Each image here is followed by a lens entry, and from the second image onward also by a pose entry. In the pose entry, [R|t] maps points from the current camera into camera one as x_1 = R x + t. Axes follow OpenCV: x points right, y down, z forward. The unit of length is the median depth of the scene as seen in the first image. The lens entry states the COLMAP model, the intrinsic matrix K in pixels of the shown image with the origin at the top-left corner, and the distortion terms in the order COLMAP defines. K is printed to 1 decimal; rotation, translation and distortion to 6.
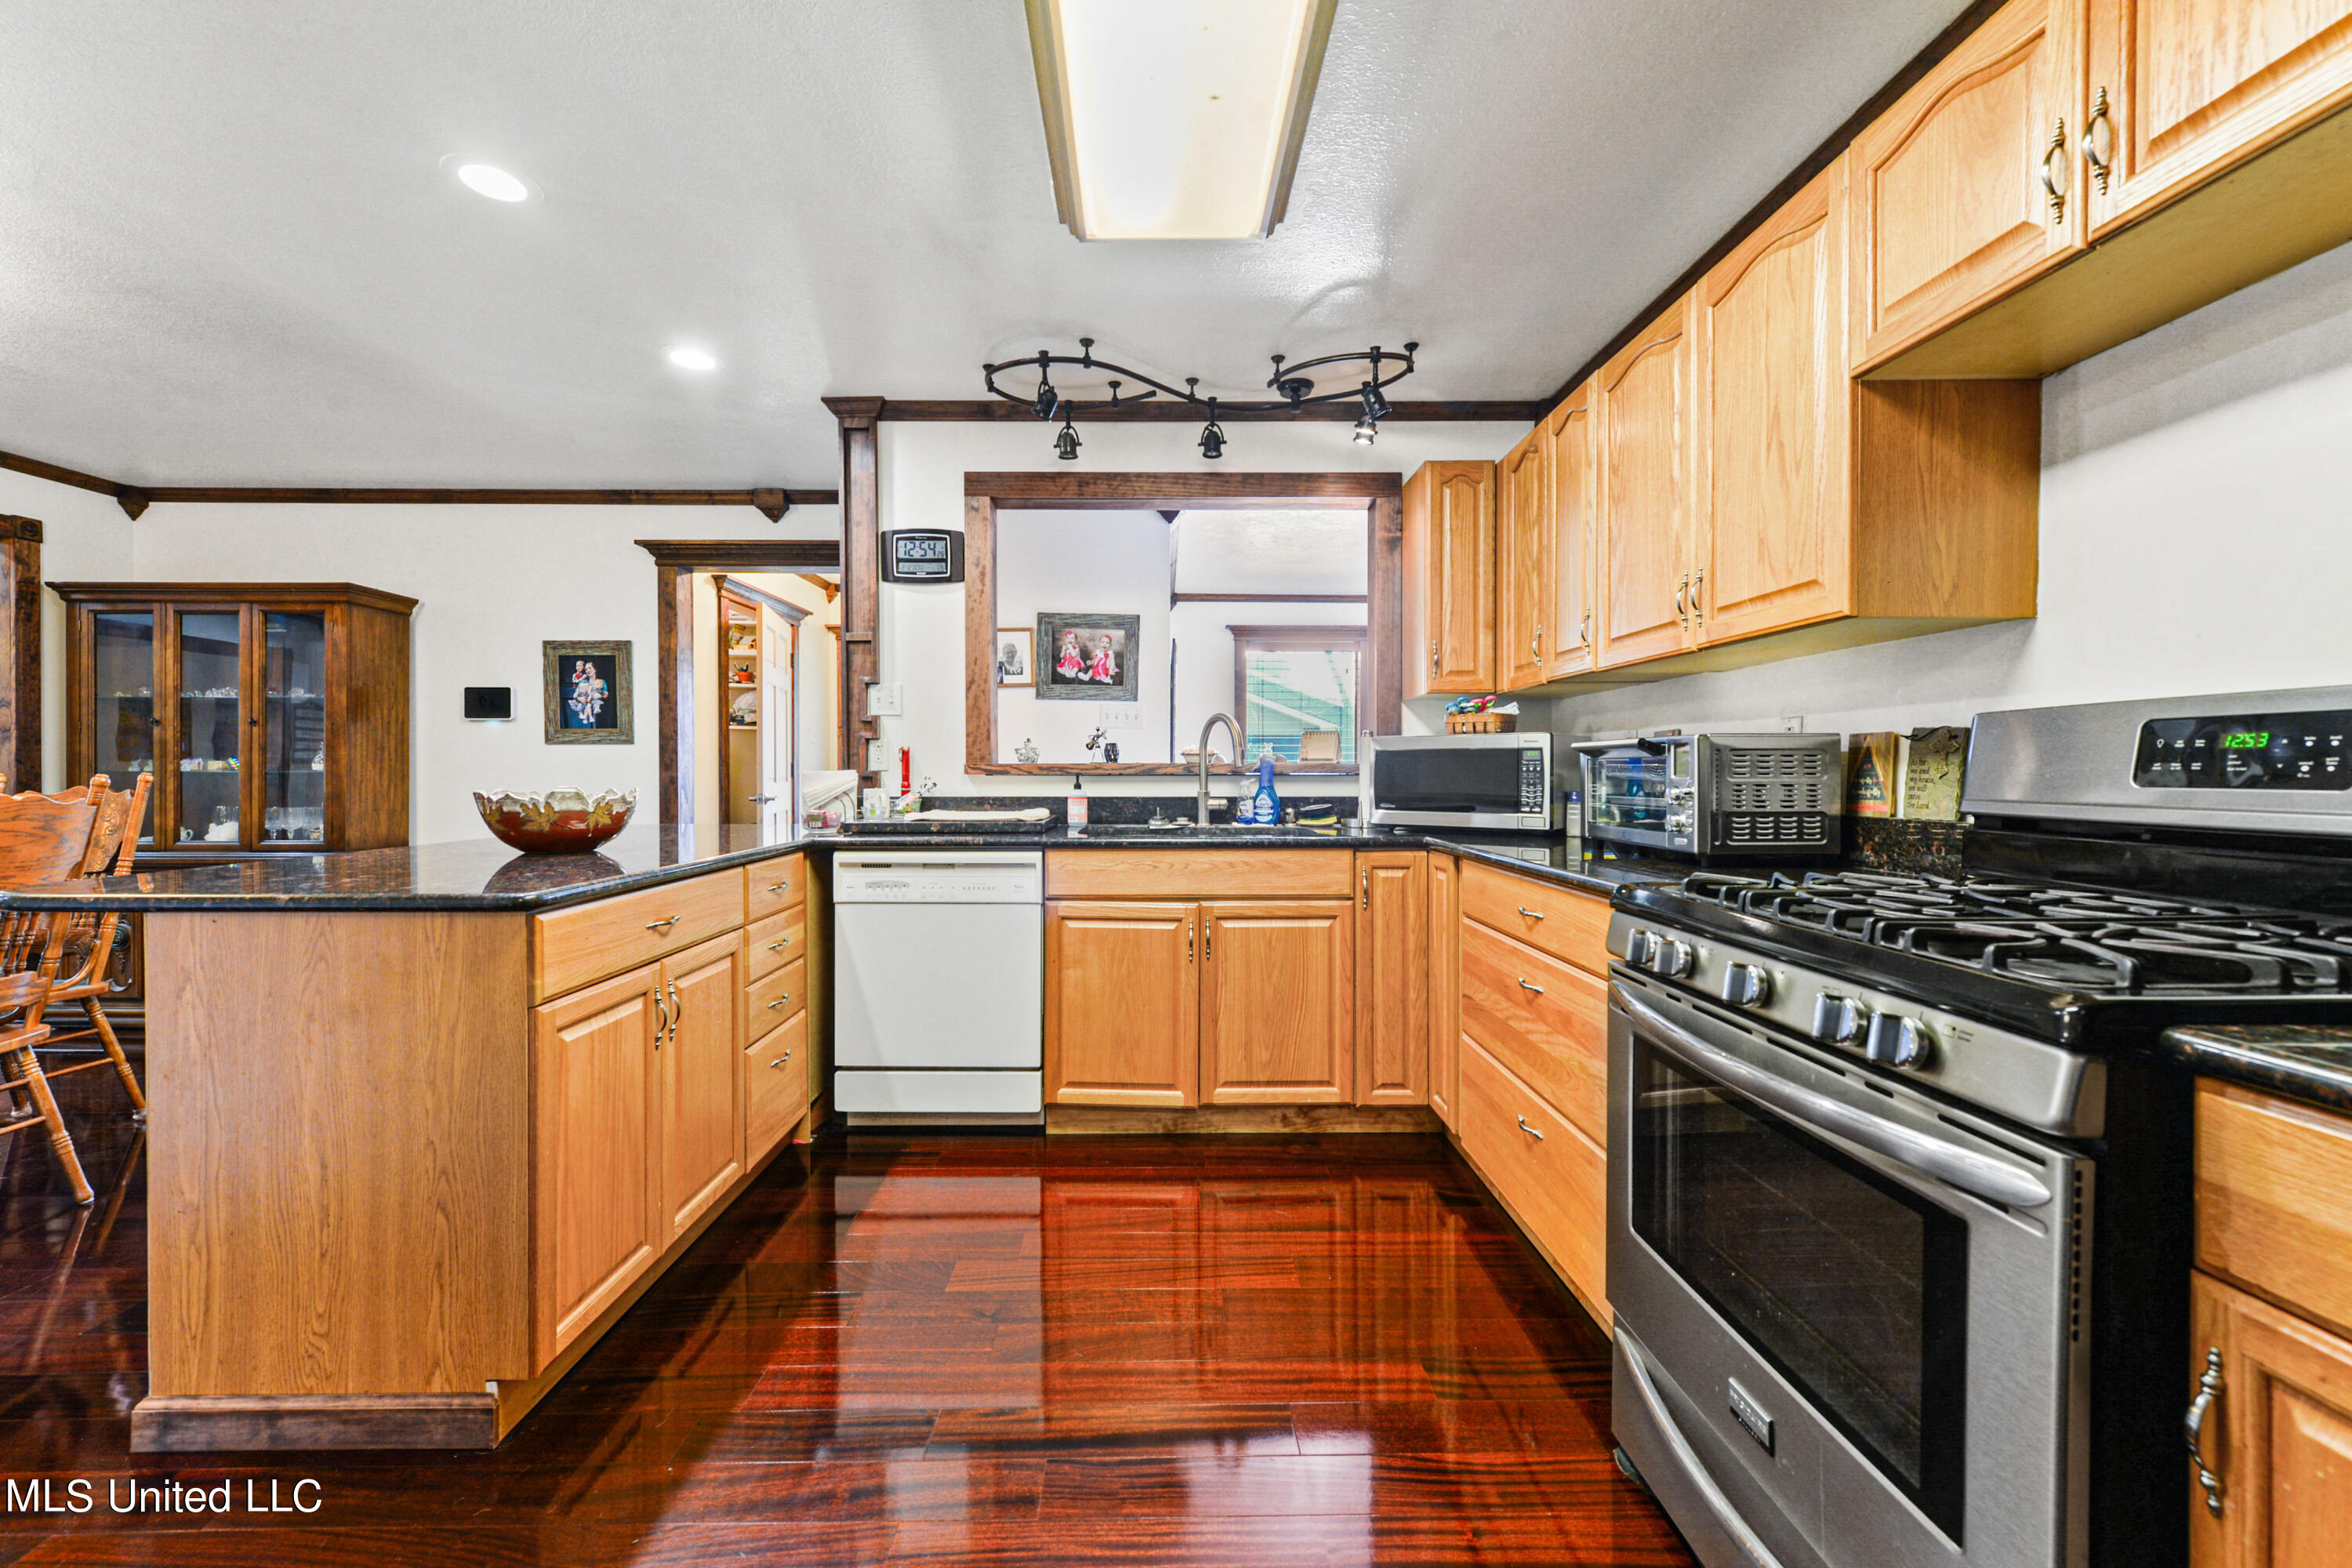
lens RADIAL K [[924.2, 0, 1180.8], [0, 924.2, 773.0], [0, 0, 1]] dist [0.002230, 0.000399]
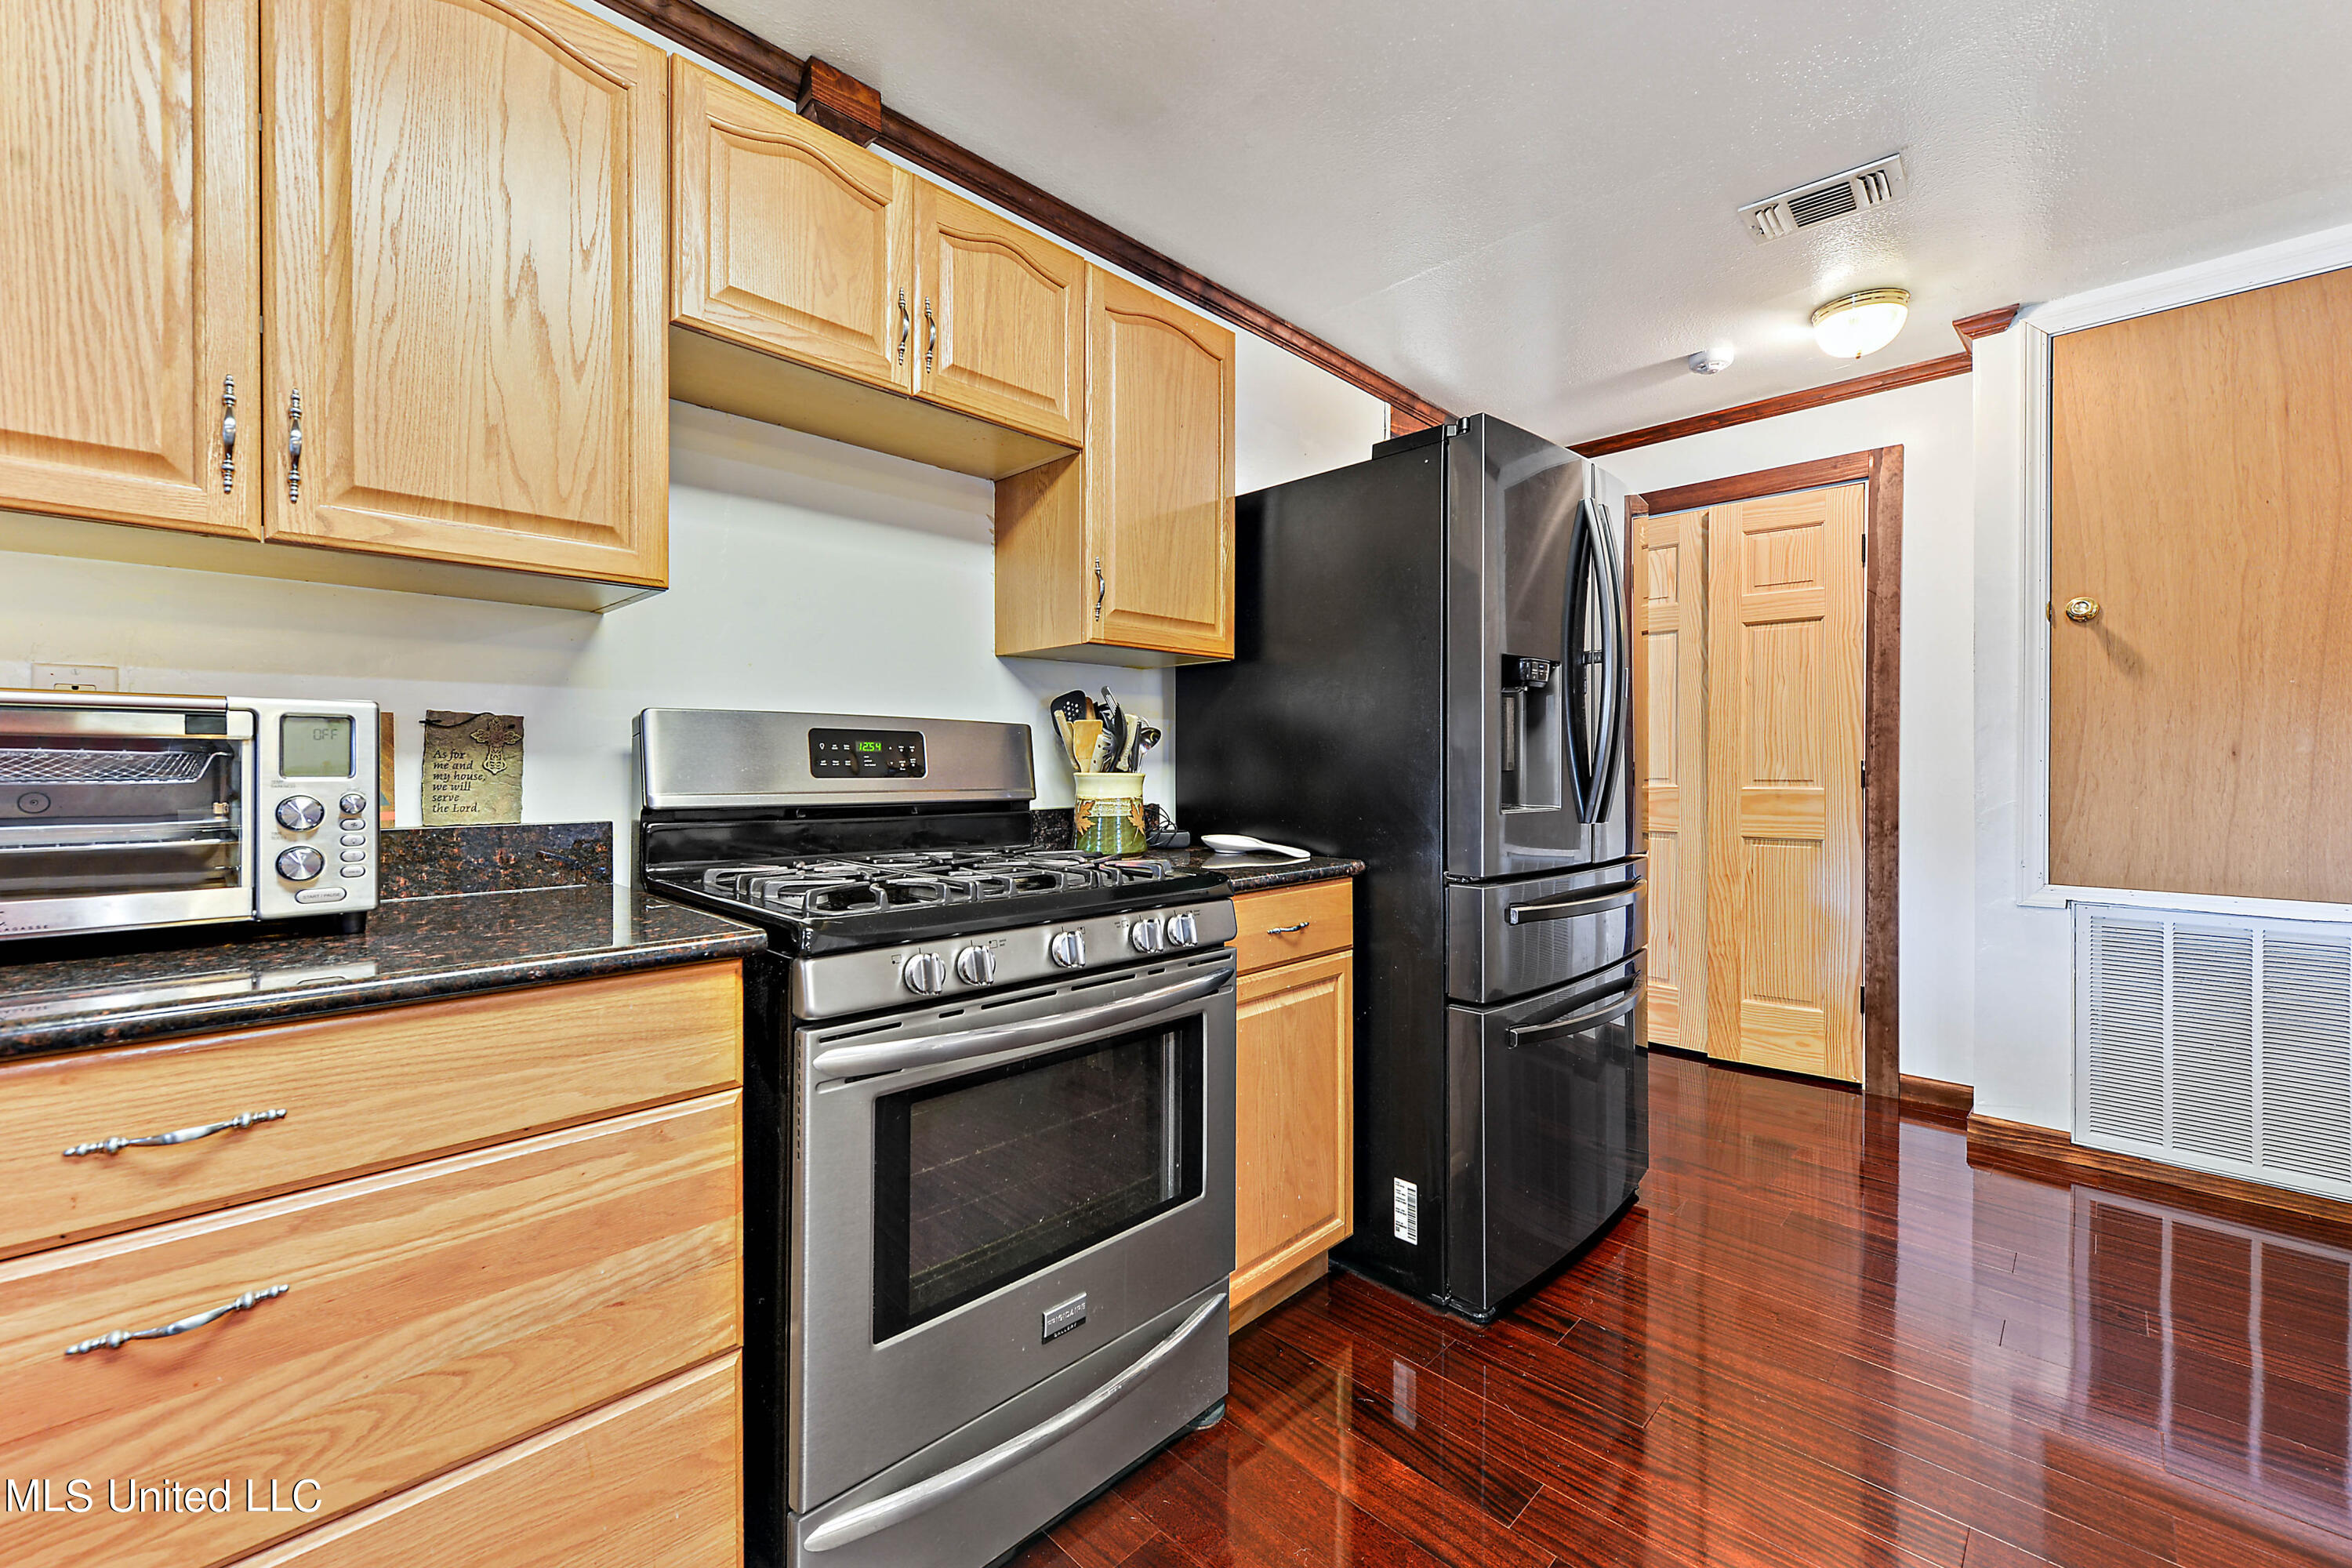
lens RADIAL K [[924.2, 0, 1171.8], [0, 924.2, 778.7], [0, 0, 1]] dist [0.002230, 0.000399]
pose [[-0.727821, 0.001653, 0.685766, -0.303770], [0.007051, 0.999962, 0.005073, 0.014190], [-0.685731, 0.008528, -0.727805, 1.663608]]
